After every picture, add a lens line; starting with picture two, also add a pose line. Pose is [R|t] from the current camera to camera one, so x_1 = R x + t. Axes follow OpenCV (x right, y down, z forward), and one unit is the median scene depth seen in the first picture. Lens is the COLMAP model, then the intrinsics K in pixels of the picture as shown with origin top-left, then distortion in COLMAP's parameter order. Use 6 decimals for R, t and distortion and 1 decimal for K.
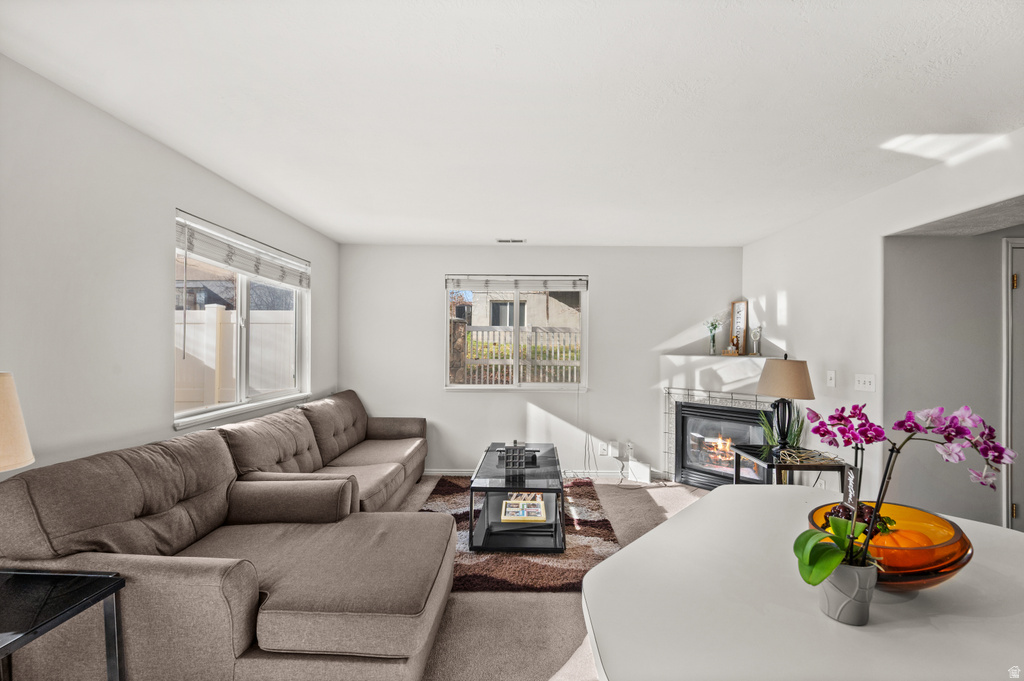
lens RADIAL K [[412.8, 0, 512.0], [0, 412.8, 340.5], [0, 0, 1]] dist [-0.000147, -0.000161]
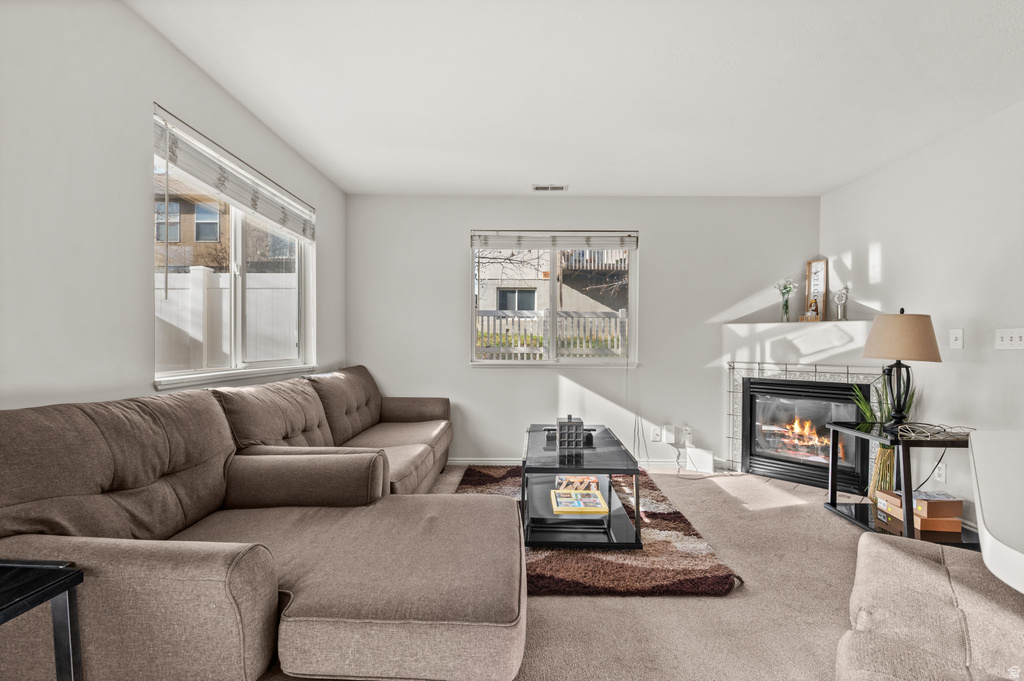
lens RADIAL K [[438.1, 0, 511.4], [0, 438.1, 343.4], [0, 0, 1]] dist [-0.000145, 0.000128]
pose [[0.999991, -0.003293, -0.002544, -0.107186], [0.003320, 0.999939, 0.010566, 0.090885], [0.002509, -0.010575, 0.999941, 0.131716]]
